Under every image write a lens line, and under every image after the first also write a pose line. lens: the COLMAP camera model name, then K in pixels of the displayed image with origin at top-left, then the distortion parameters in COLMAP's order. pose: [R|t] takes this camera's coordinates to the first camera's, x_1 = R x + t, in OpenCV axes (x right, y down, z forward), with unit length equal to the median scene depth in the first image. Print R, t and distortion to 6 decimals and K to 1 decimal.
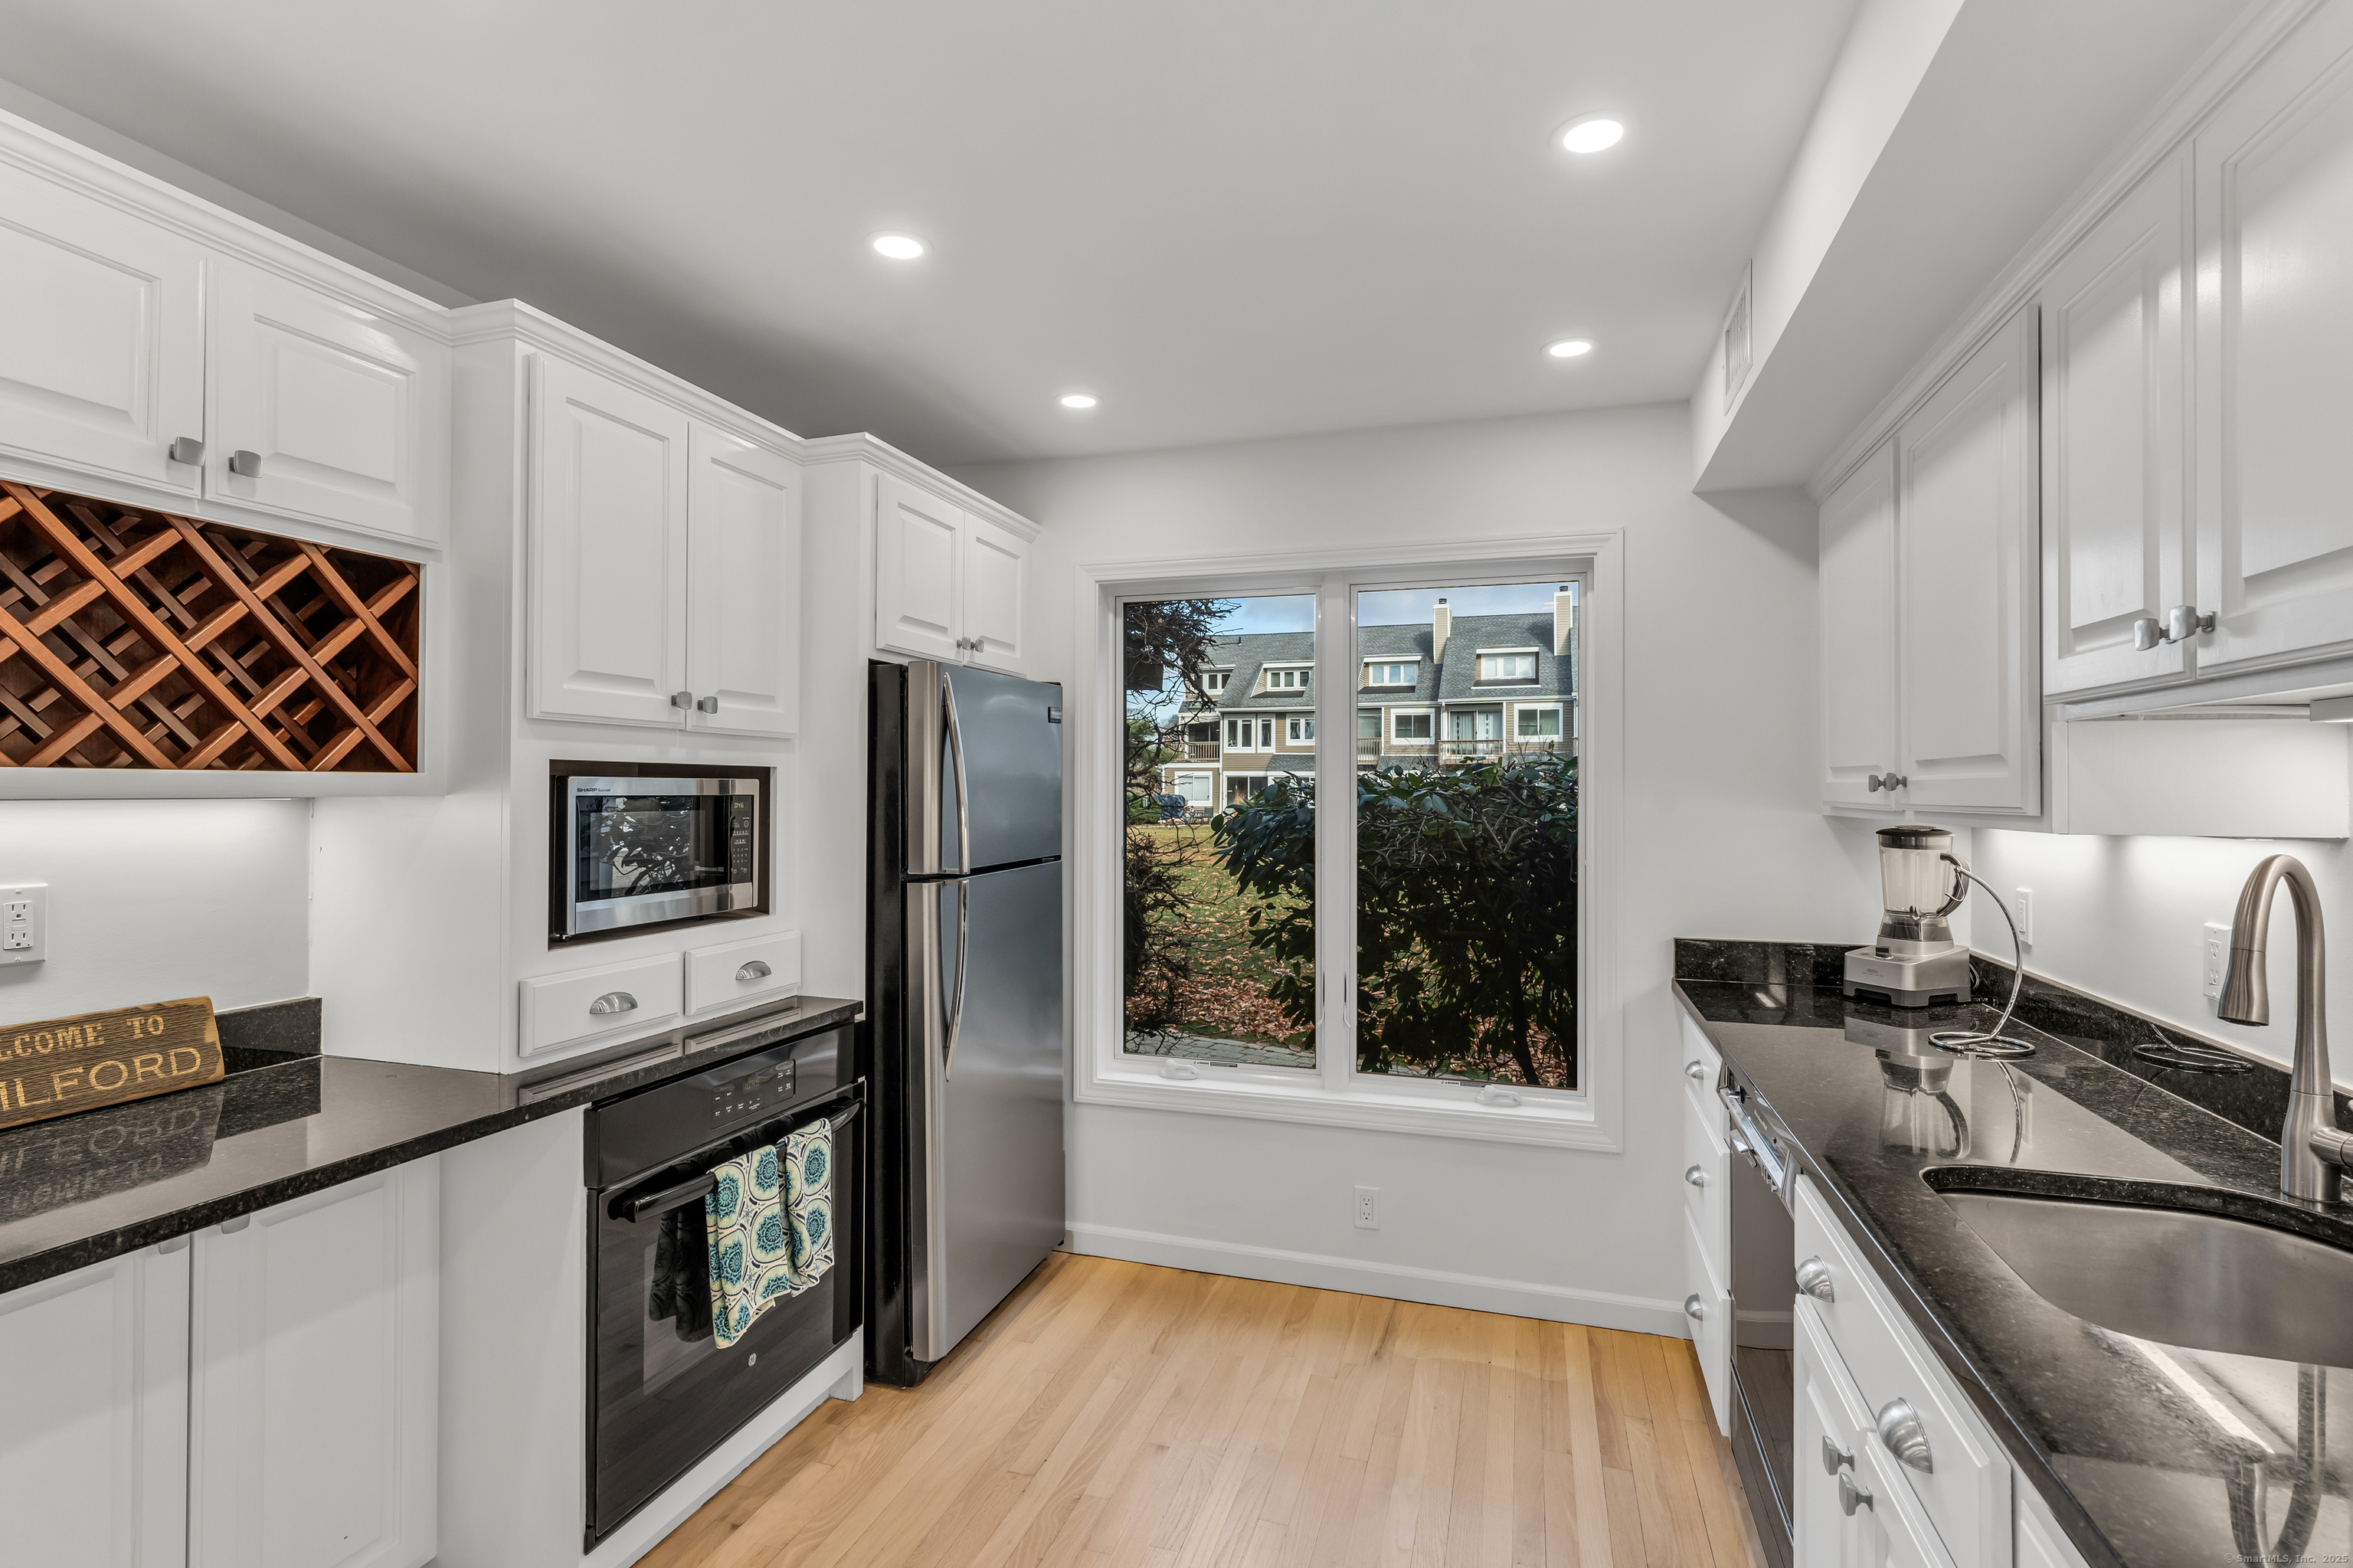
lens RADIAL K [[1122.8, 0, 1153.2], [0, 1122.8, 779.1], [0, 0, 1]] dist [-0.006331, -0.000594]
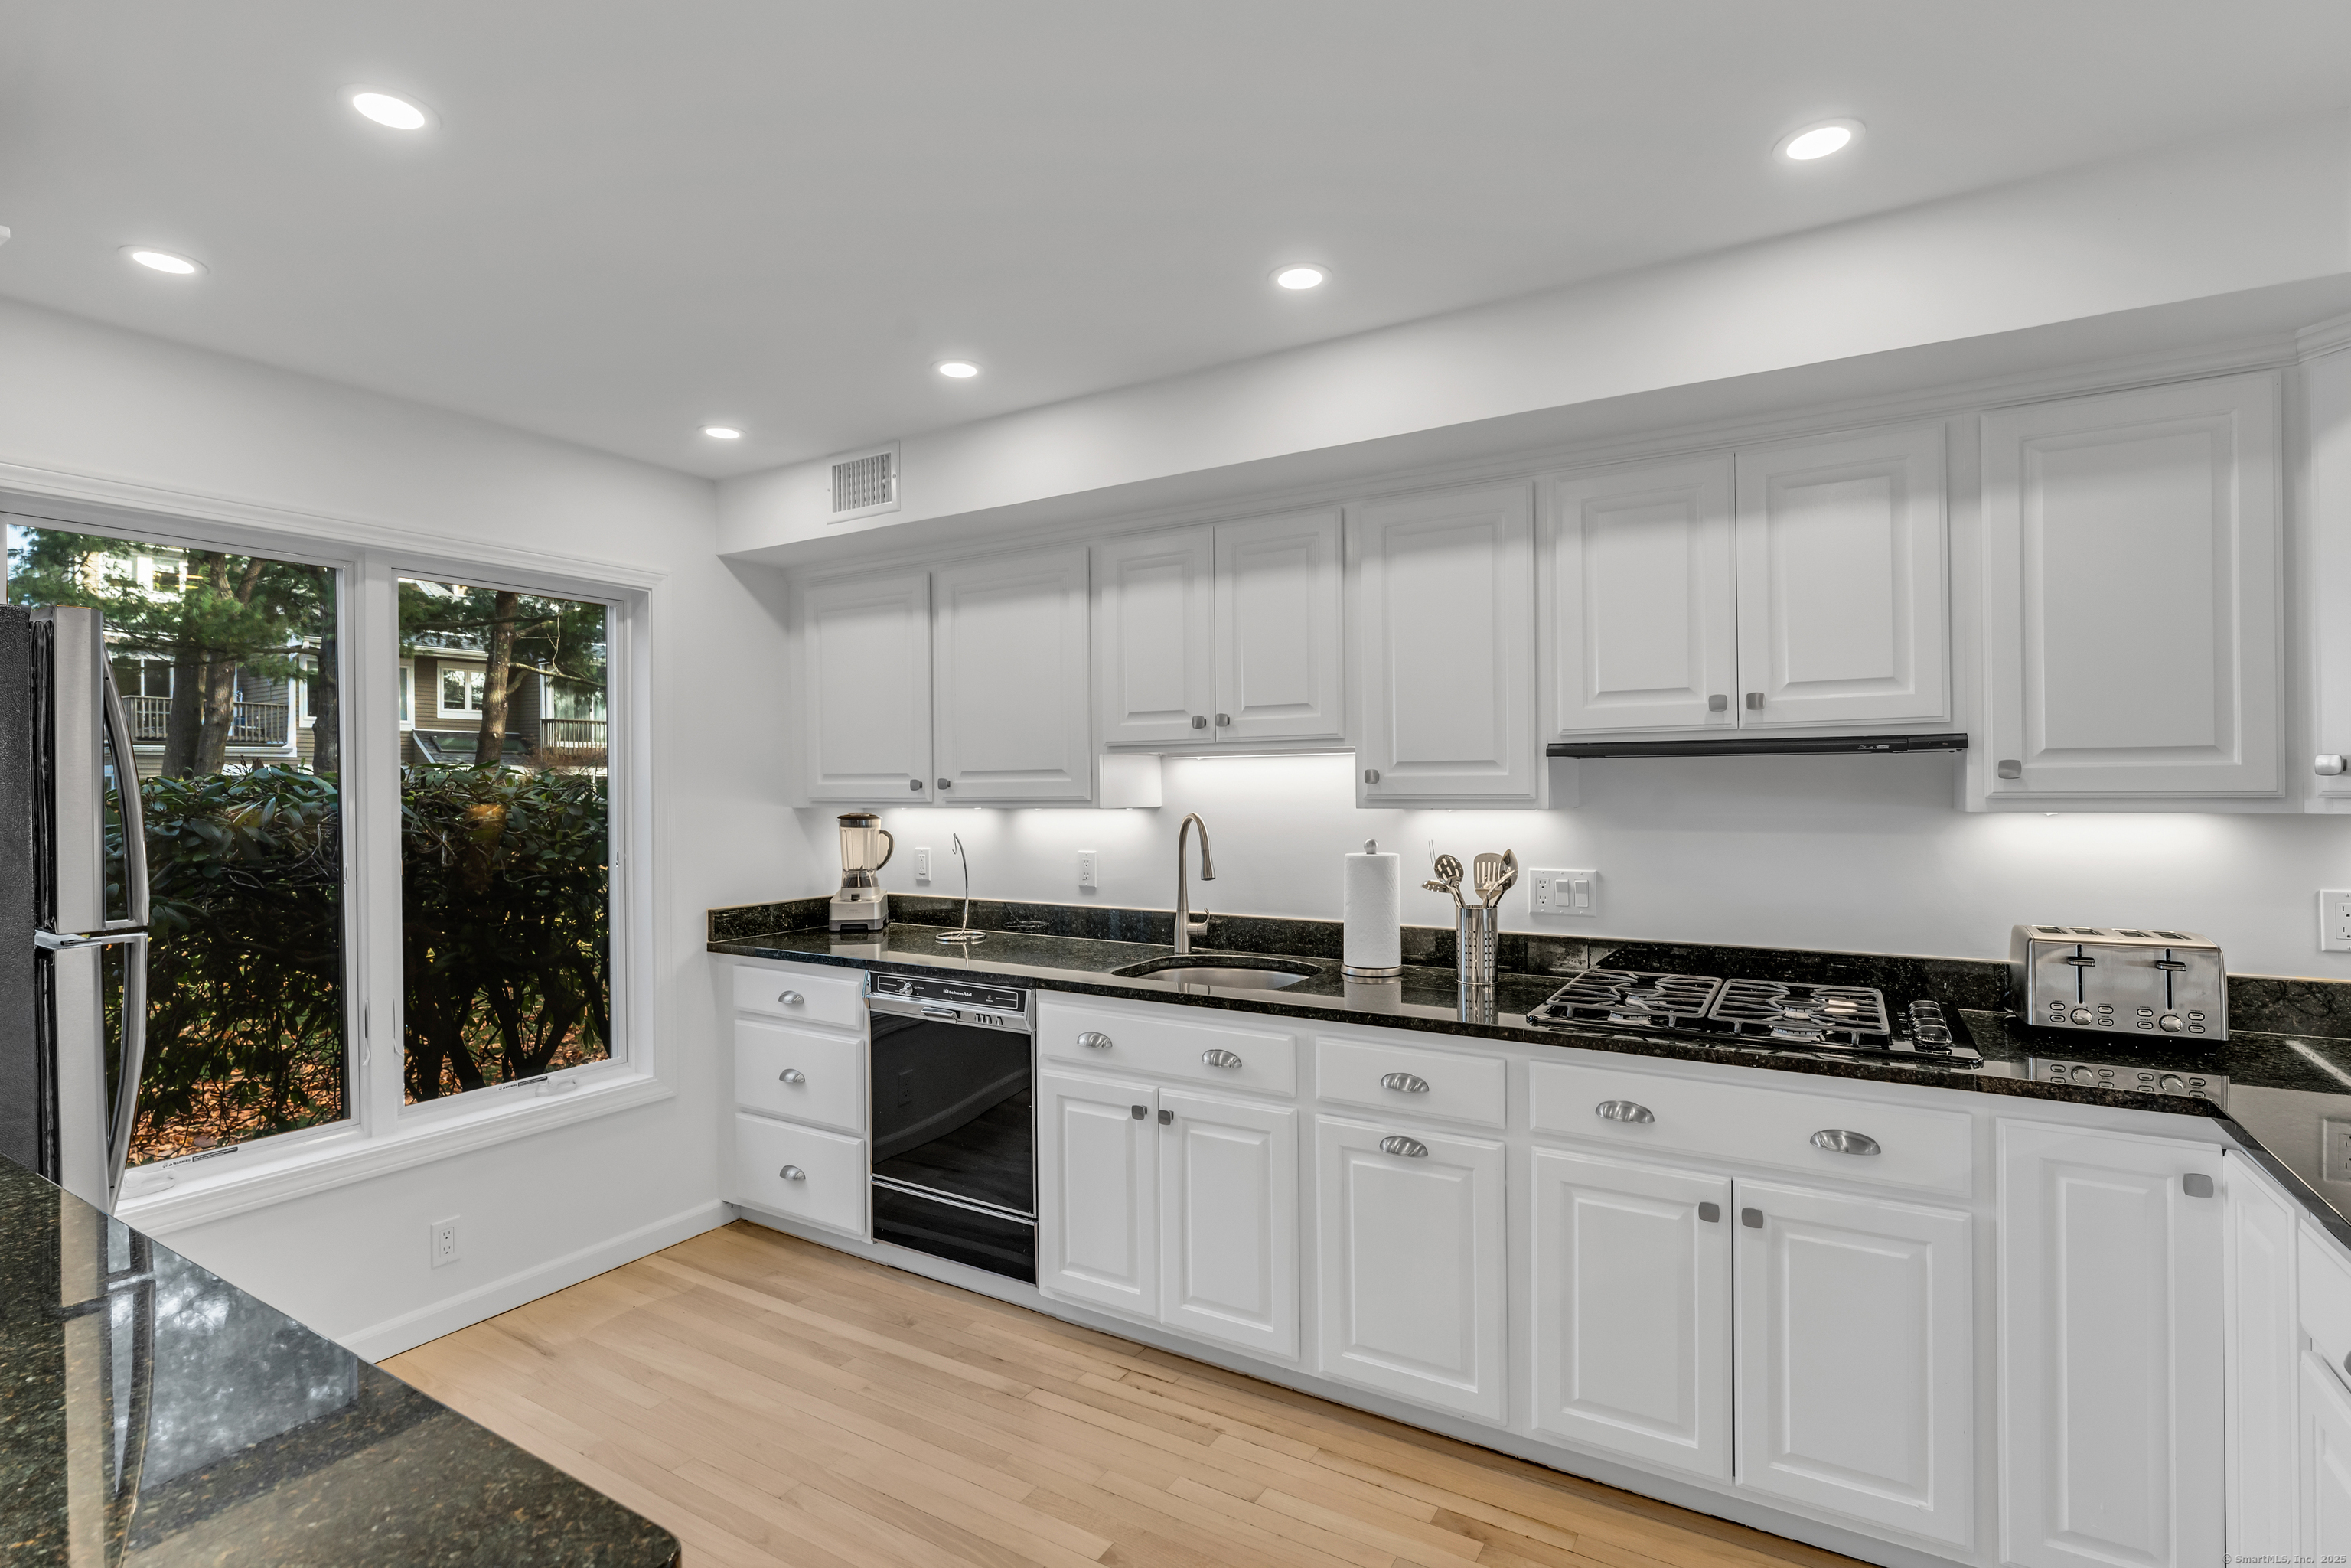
lens RADIAL K [[1121.8, 0, 1162.4], [0, 1121.8, 782.7], [0, 0, 1]] dist [-0.006331, -0.000594]
pose [[0.242891, -0.007215, 0.970027, -0.693169], [0.001962, 0.999974, 0.006947, -0.008560], [-0.970052, 0.000215, 0.242899, 0.232845]]
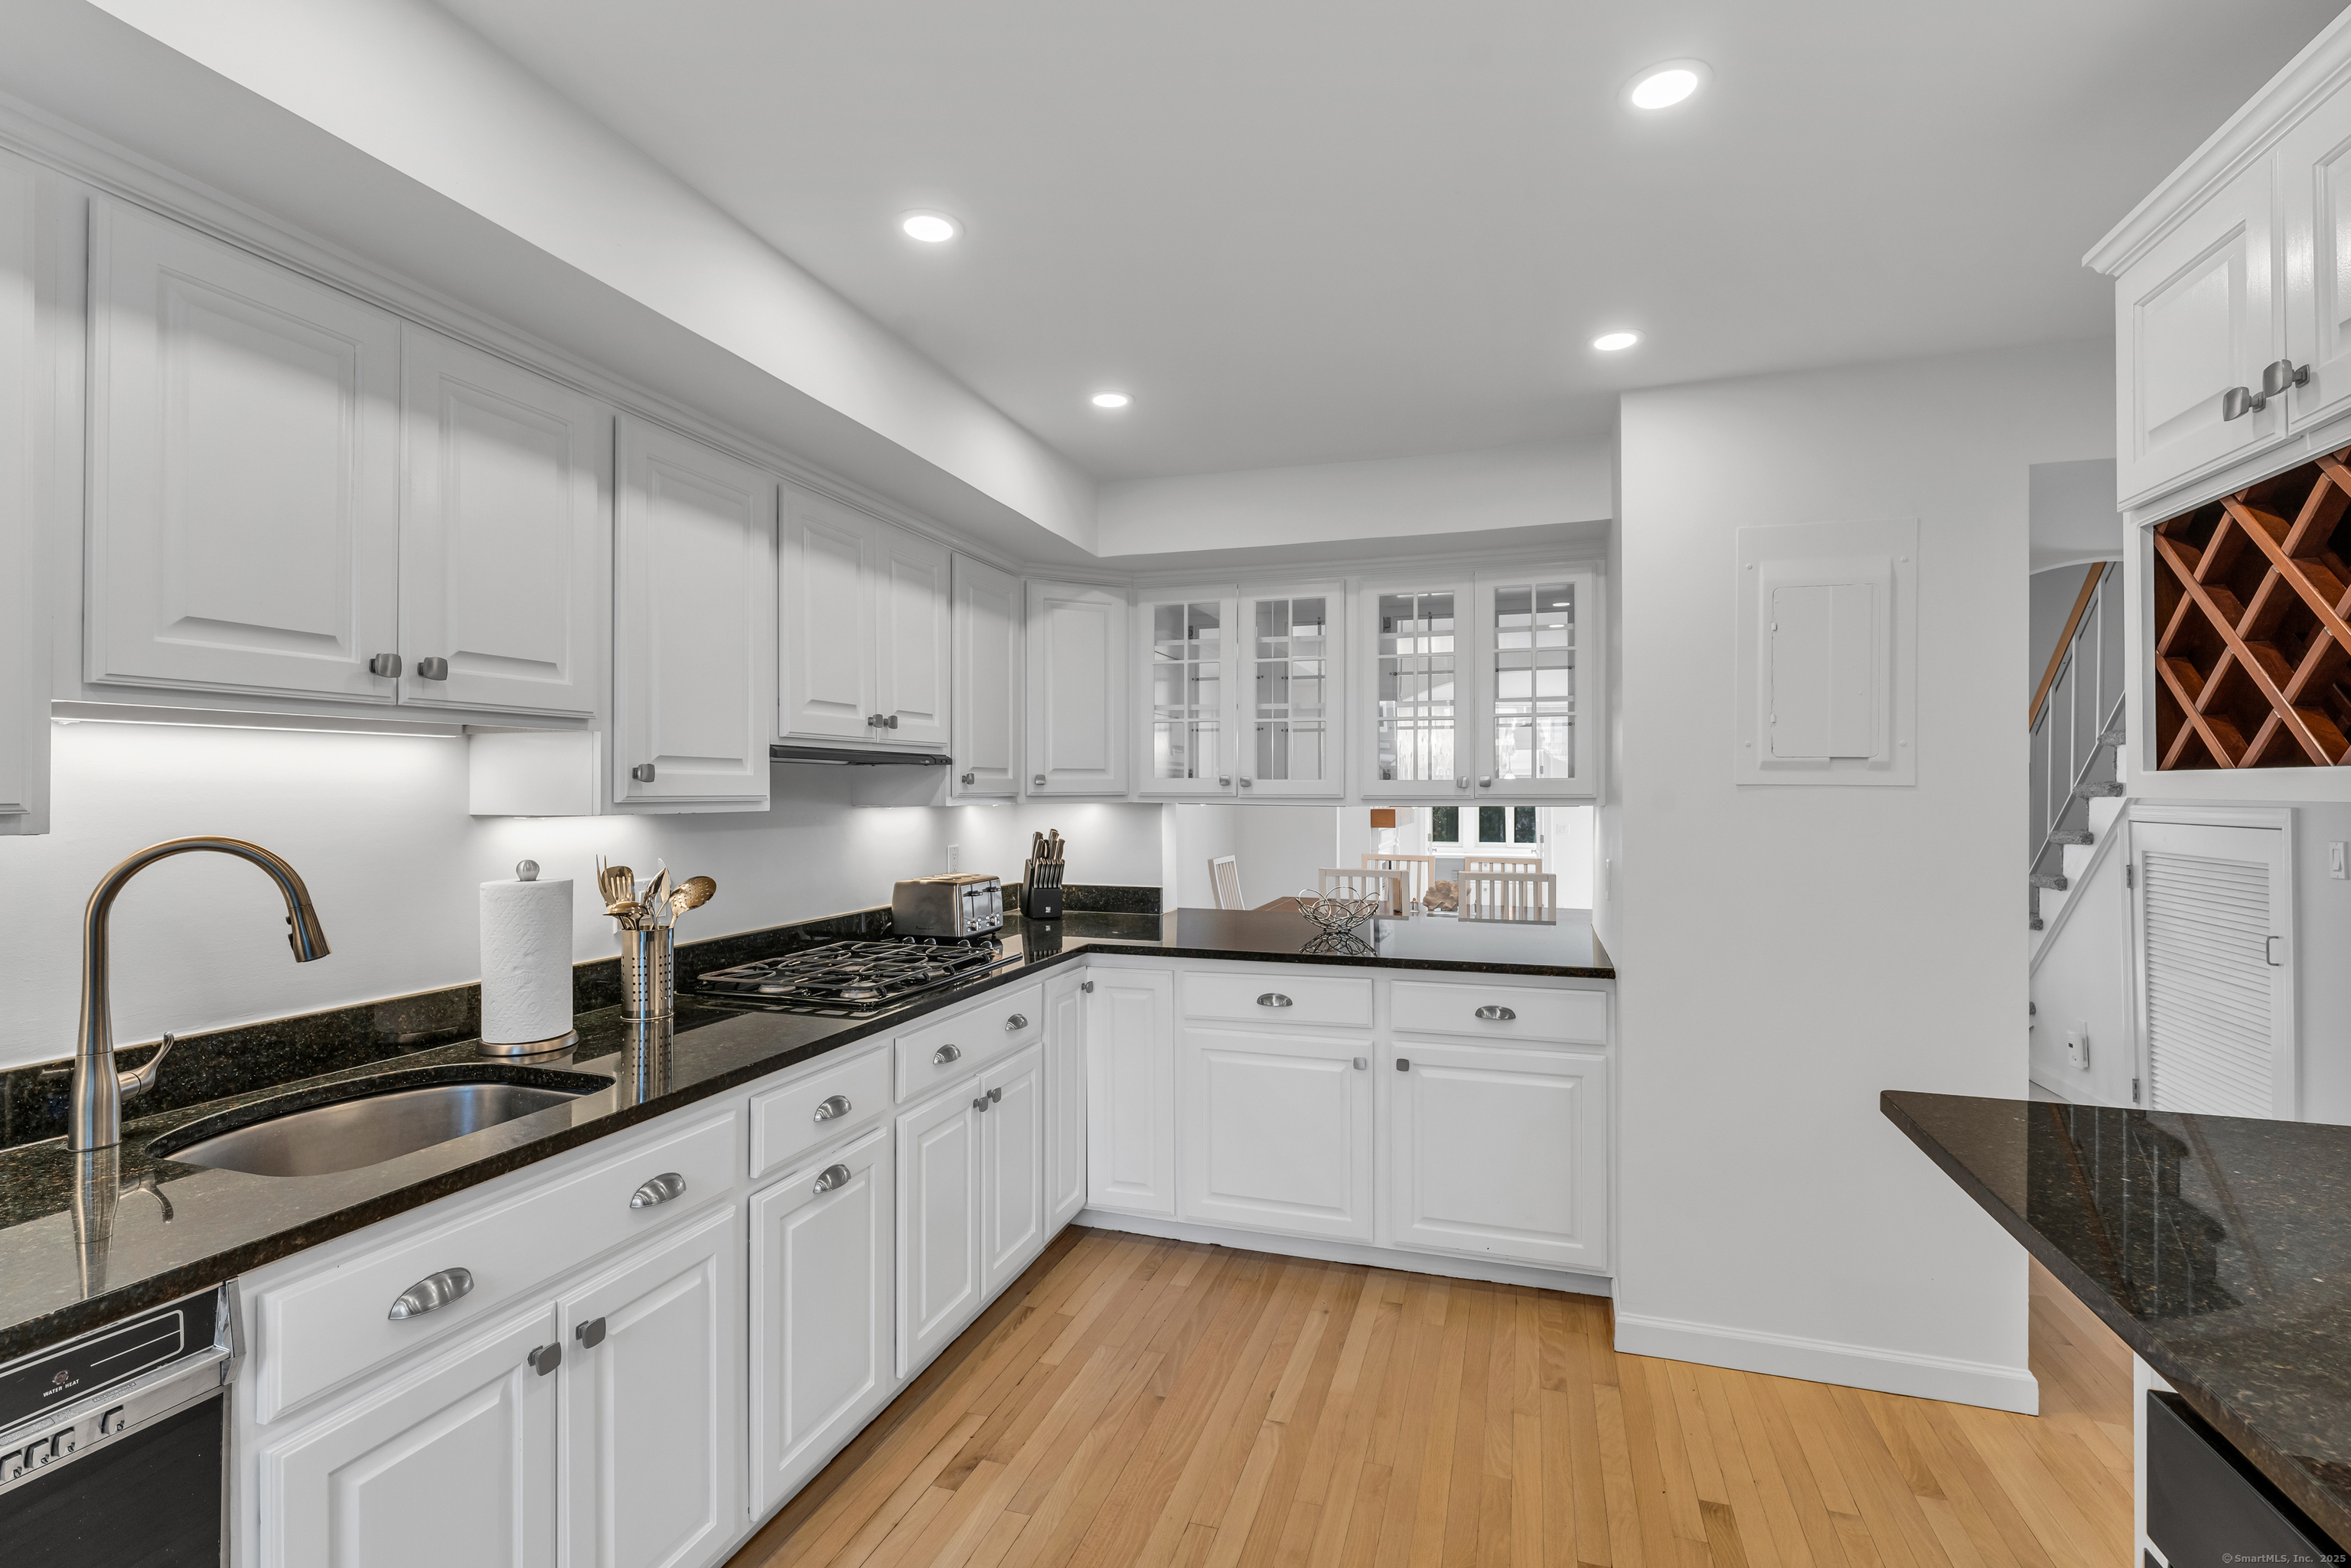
lens RADIAL K [[1083.2, 0, 1153.0], [0, 1083.2, 783.2], [0, 0, 1]] dist [-0.010826, 0.001077]
pose [[-0.999898, -0.009912, 0.010293, -0.014456], [-0.010042, 0.999869, -0.012685, 0.006896], [-0.010166, -0.012787, -0.999867, 1.066755]]
